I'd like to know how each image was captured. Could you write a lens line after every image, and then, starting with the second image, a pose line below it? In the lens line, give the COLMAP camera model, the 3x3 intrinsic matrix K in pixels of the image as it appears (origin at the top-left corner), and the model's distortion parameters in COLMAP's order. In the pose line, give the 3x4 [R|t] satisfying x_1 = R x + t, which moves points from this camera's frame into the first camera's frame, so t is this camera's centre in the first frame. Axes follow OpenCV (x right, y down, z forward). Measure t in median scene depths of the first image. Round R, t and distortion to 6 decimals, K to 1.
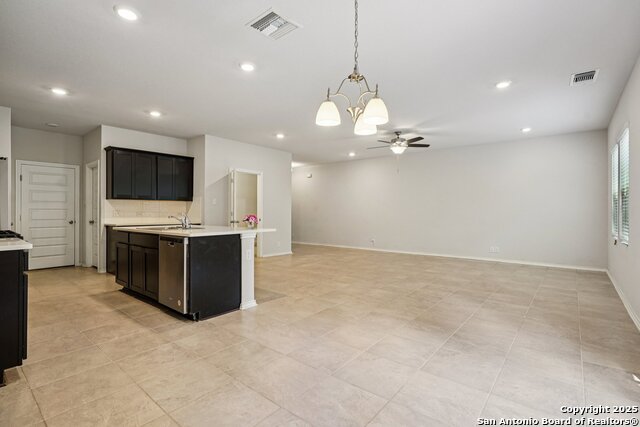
lens RADIAL K [[308.7, 0, 321.7], [0, 308.7, 213.1], [0, 0, 1]] dist [-0.003814, -0.000250]
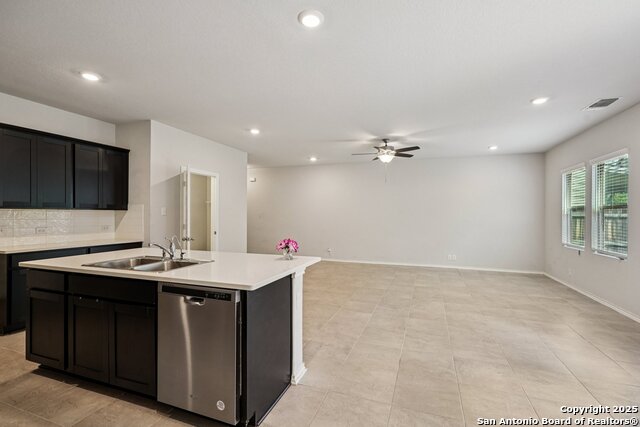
lens RADIAL K [[295.1, 0, 320.0], [0, 295.1, 213.5], [0, 0, 1]] dist [0.000660, 0.000303]
pose [[0.942836, 0.003505, 0.333239, -0.245115], [-0.002057, 0.999987, -0.004696, -0.031637], [-0.333251, 0.003742, 0.942831, 0.218872]]
